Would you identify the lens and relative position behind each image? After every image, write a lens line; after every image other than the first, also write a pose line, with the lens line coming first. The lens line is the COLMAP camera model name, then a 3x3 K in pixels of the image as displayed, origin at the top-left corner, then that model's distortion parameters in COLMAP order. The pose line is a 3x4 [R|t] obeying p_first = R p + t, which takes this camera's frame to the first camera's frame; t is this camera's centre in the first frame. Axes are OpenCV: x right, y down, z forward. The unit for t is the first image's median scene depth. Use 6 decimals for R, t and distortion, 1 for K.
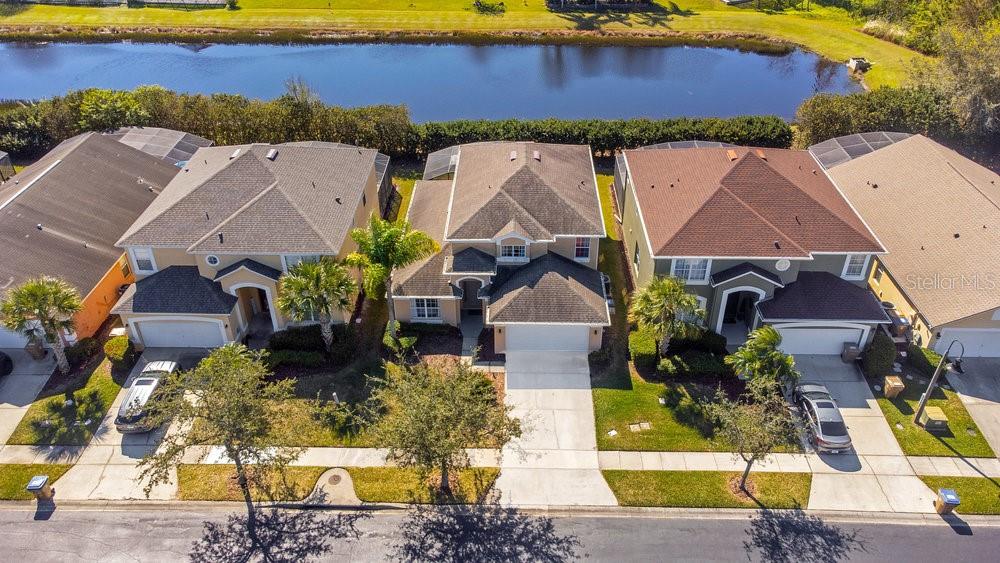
lens RADIAL K [[732.6, 0, 502.1], [0, 732.6, 276.3], [0, 0, 1]] dist [0.046924, 0.006831]
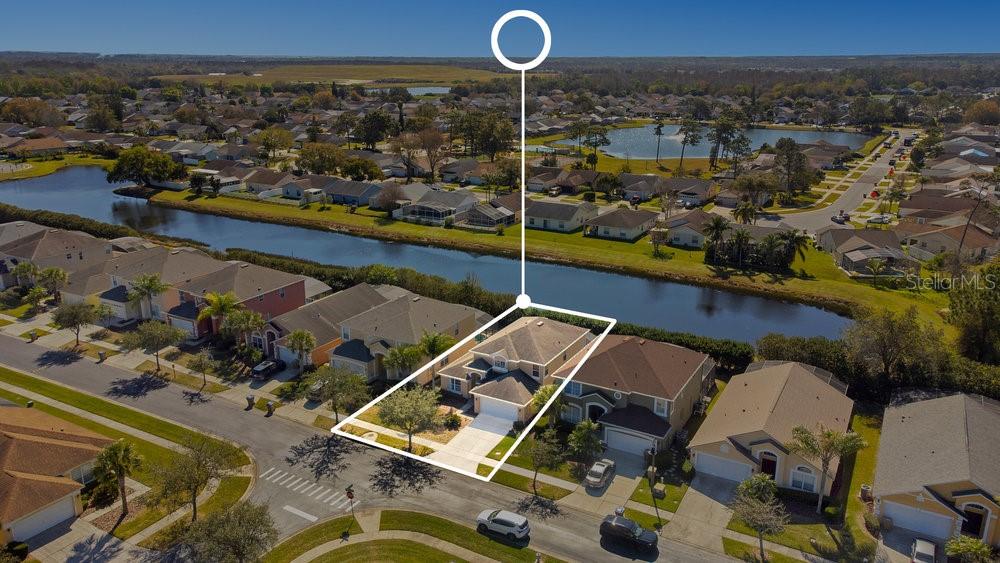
lens RADIAL K [[732.6, 0, 497.7], [0, 732.6, 283.1], [0, 0, 1]] dist [0.046924, 0.006831]
pose [[0.880278, 0.146917, -0.451138, 0.780436], [-0.272749, 0.934728, -0.227795, 0.191029], [0.388225, 0.323571, 0.862893, -0.667808]]
